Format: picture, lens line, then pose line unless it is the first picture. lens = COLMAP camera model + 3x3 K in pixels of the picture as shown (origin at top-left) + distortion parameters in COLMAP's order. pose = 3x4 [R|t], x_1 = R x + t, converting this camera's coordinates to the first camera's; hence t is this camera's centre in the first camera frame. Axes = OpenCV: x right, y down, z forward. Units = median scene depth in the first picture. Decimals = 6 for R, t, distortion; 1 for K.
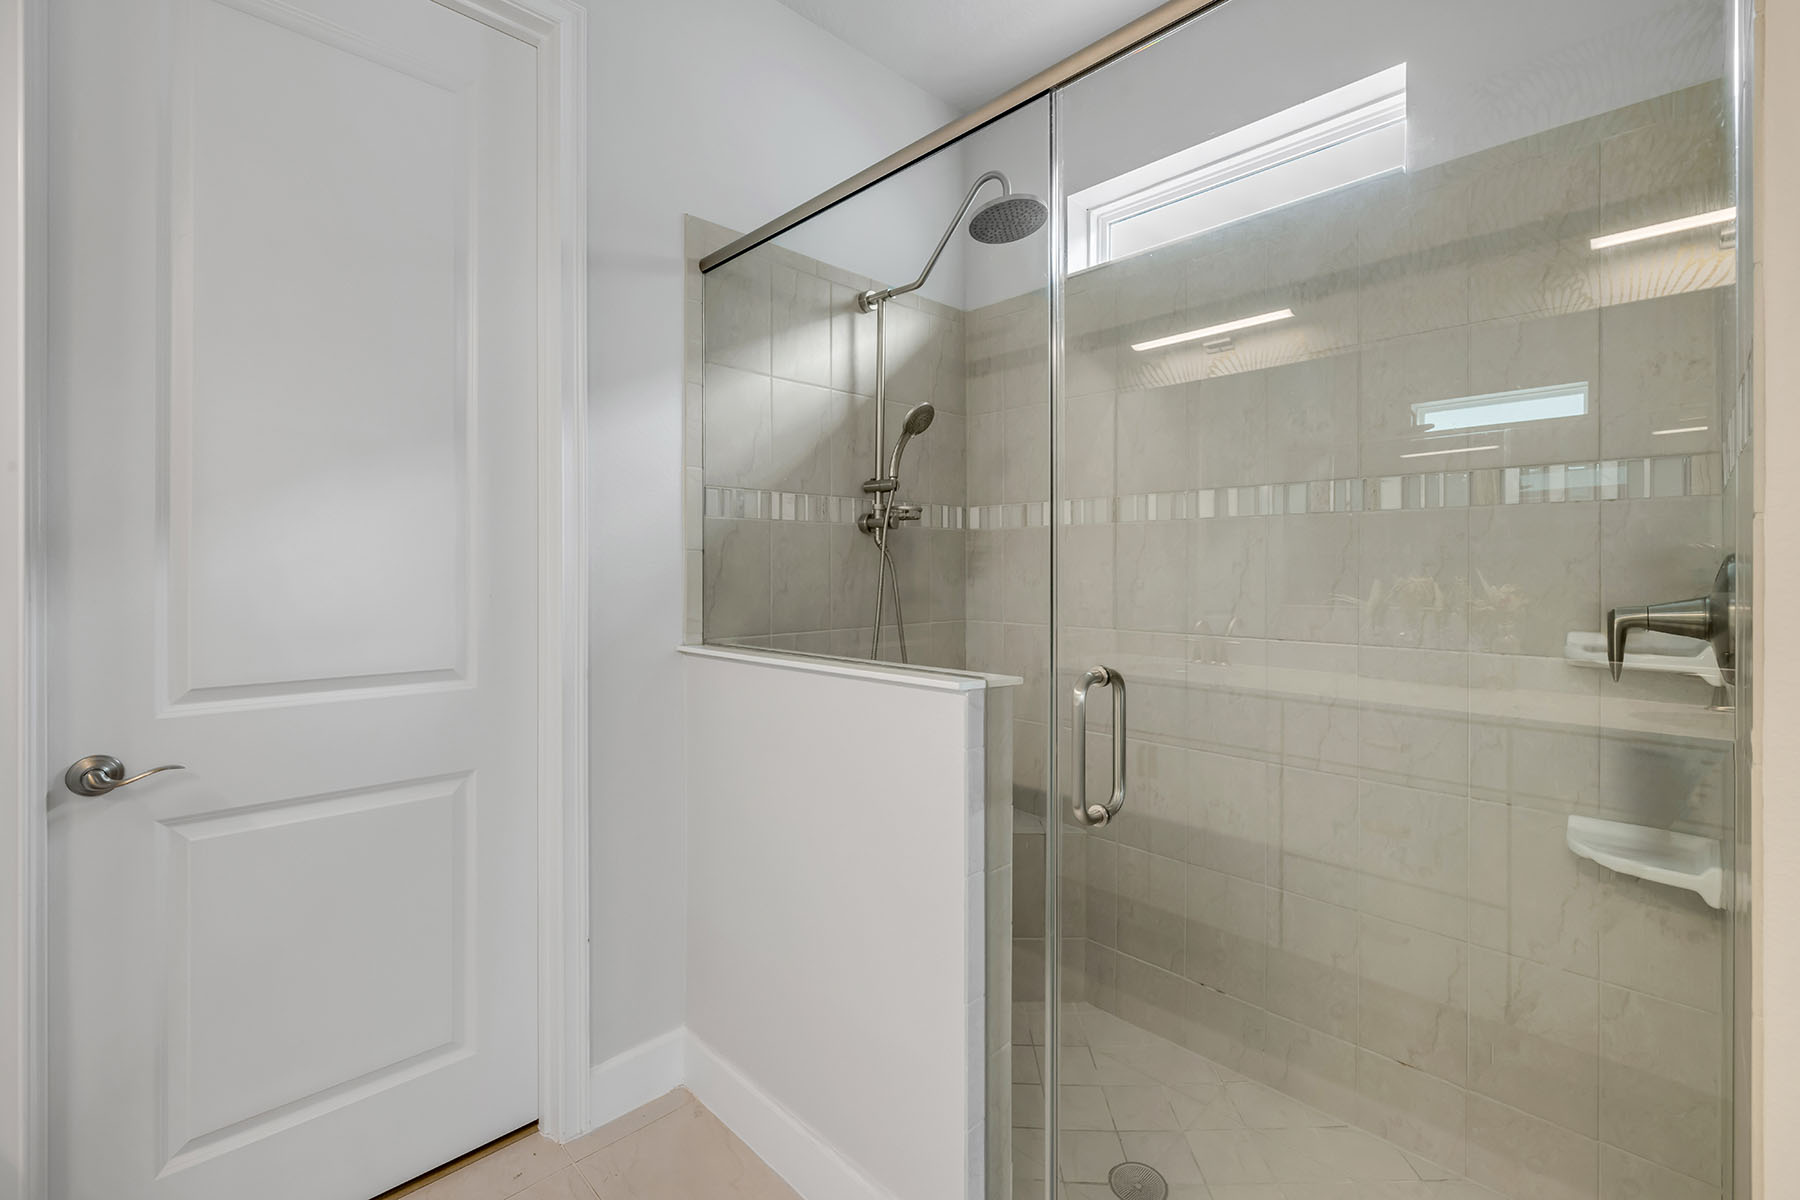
lens RADIAL K [[777.7, 0, 906.7], [0, 777.7, 589.3], [0, 0, 1]] dist [0.000180, 0.000213]
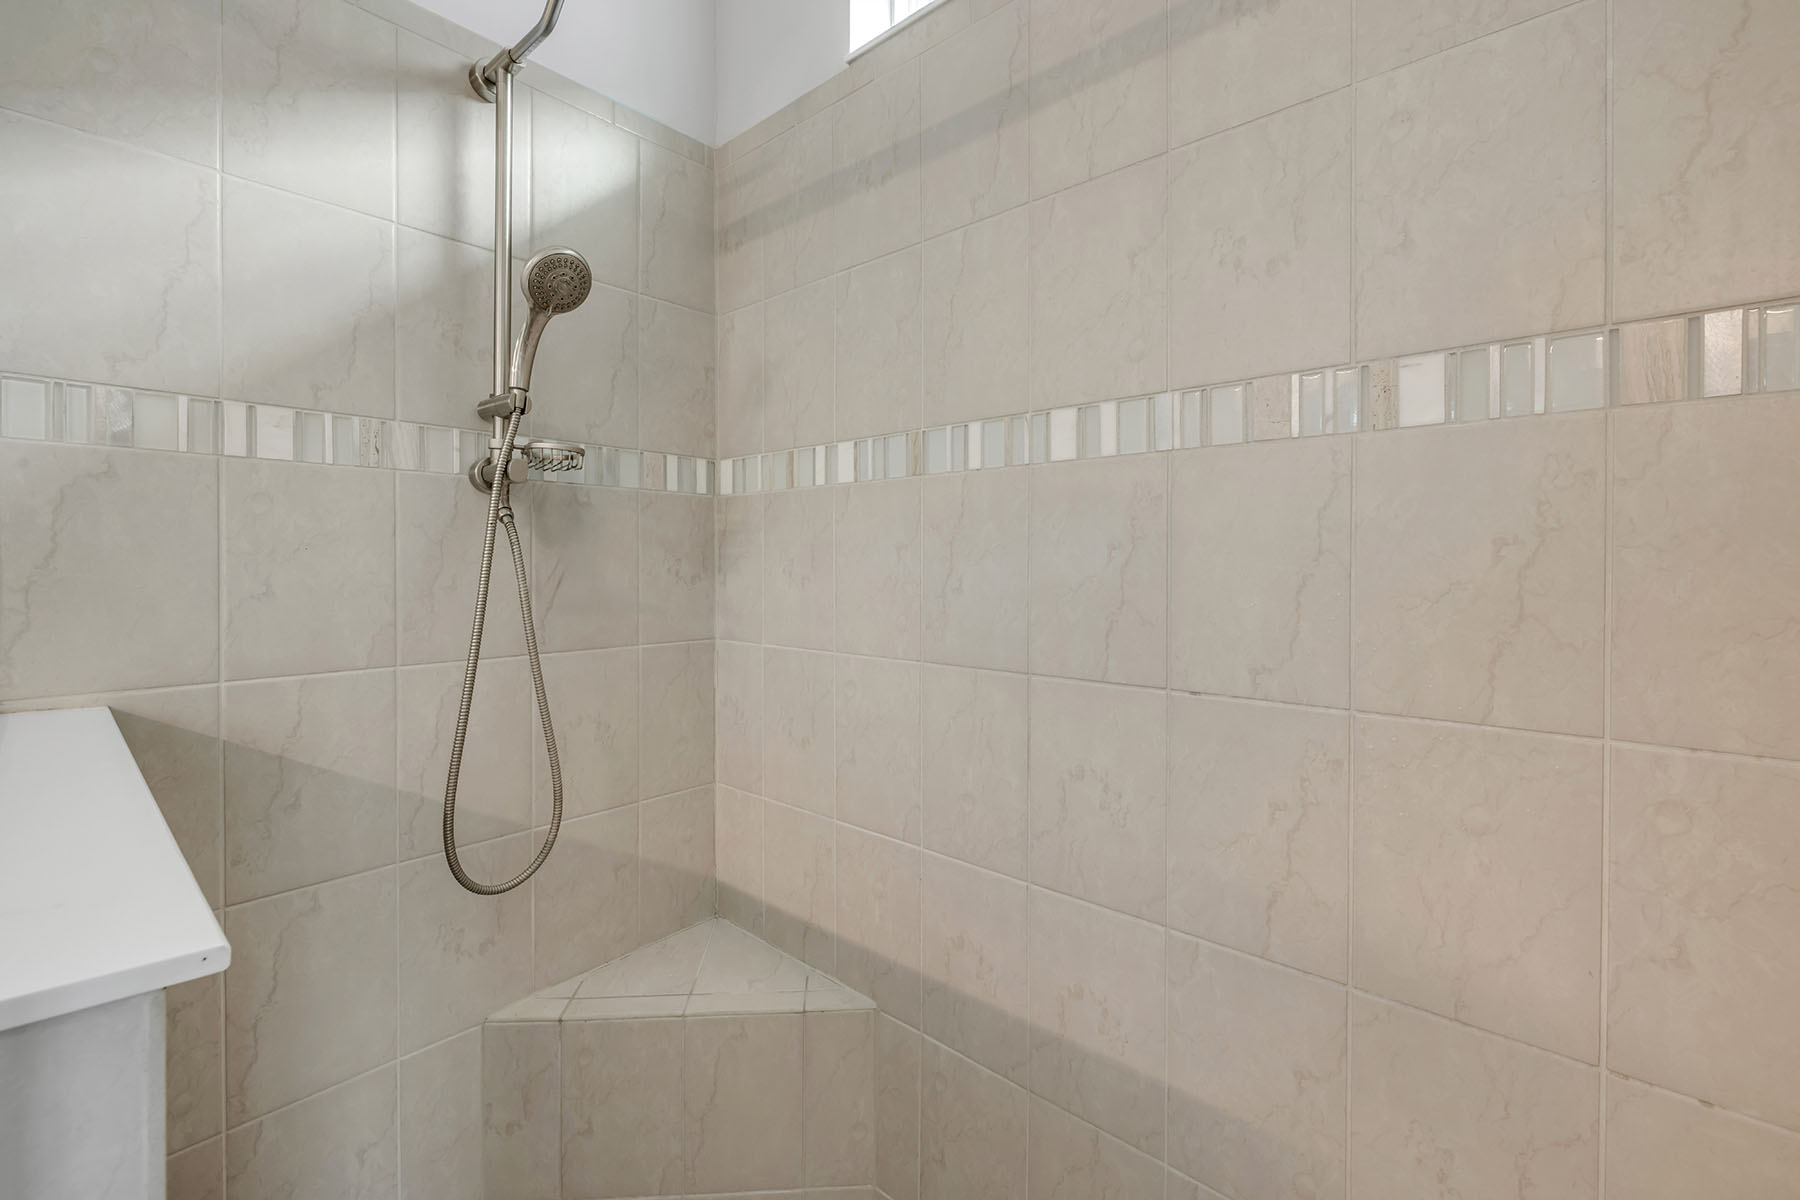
lens RADIAL K [[777.7, 0, 896.8], [0, 777.7, 591.3], [0, 0, 1]] dist [0.000180, 0.000213]
pose [[0.997453, -0.000365, 0.071324, 0.217773], [-0.000176, 0.999971, 0.007570, -0.004981], [-0.071325, -0.007564, 0.997424, 0.440762]]
